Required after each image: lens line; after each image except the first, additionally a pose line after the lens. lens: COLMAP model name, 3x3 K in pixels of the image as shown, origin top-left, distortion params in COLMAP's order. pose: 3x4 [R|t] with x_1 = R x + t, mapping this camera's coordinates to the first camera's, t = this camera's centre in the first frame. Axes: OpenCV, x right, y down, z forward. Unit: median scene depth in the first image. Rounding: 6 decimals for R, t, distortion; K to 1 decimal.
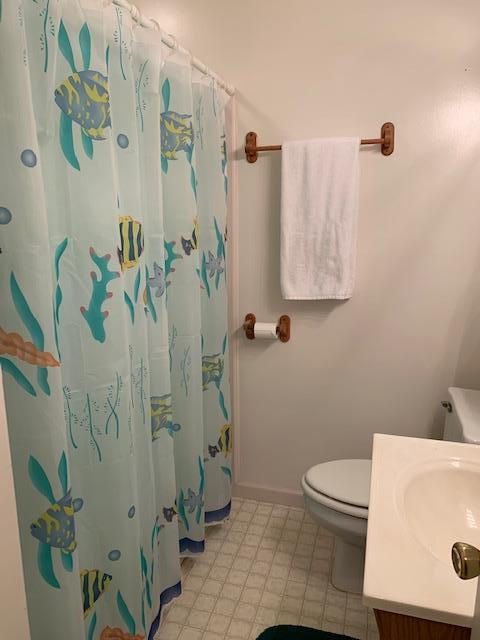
lens RADIAL K [[488.5, 0, 235.9], [0, 488.5, 321.9], [0, 0, 1]] dist [0.000693, -0.032859]
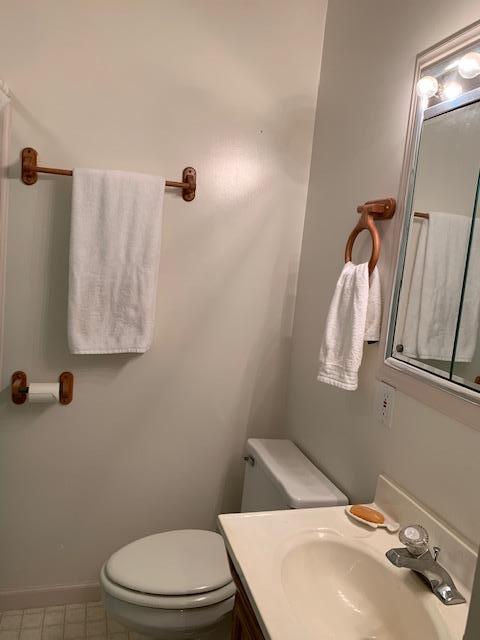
lens RADIAL K [[488.5, 0, 243.6], [0, 488.5, 317.6], [0, 0, 1]] dist [0.000693, -0.032859]
pose [[0.828982, 0.015985, 0.559047, -0.127356], [0.030604, 0.996797, -0.073882, -0.038660], [-0.558437, 0.078355, 0.825838, 0.162478]]
